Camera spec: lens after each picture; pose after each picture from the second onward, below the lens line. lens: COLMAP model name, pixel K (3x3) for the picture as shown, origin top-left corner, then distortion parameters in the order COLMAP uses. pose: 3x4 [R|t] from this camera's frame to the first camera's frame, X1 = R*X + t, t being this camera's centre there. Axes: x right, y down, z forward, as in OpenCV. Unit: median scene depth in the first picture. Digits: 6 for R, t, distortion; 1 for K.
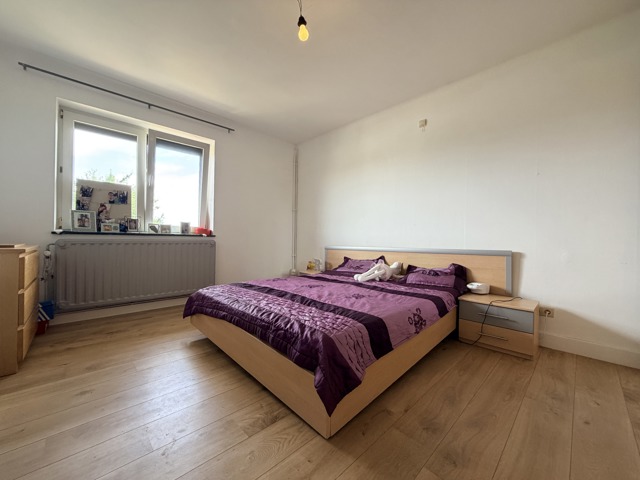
lens RADIAL K [[255.2, 0, 317.1], [0, 255.2, 239.9], [0, 0, 1]] dist [0.007788, 0.000160]
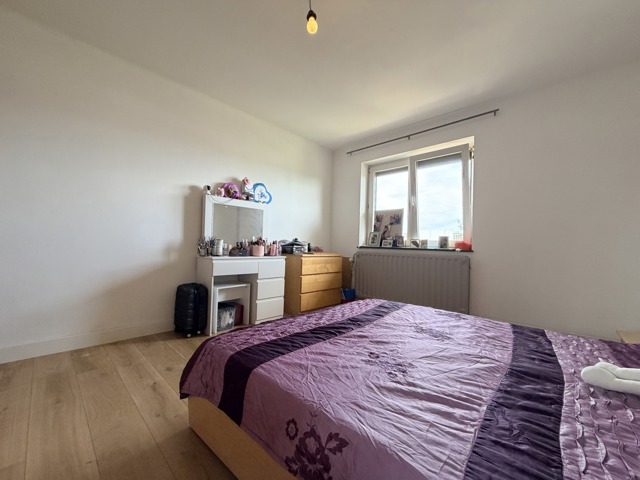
lens RADIAL K [[255.2, 0, 317.1], [0, 255.2, 239.9], [0, 0, 1]] dist [0.007788, 0.000160]
pose [[0.066000, -0.033699, -0.997250, 0.460710], [-0.035858, 0.998704, -0.036121, -0.005676], [0.997175, 0.038144, 0.064706, 0.546867]]
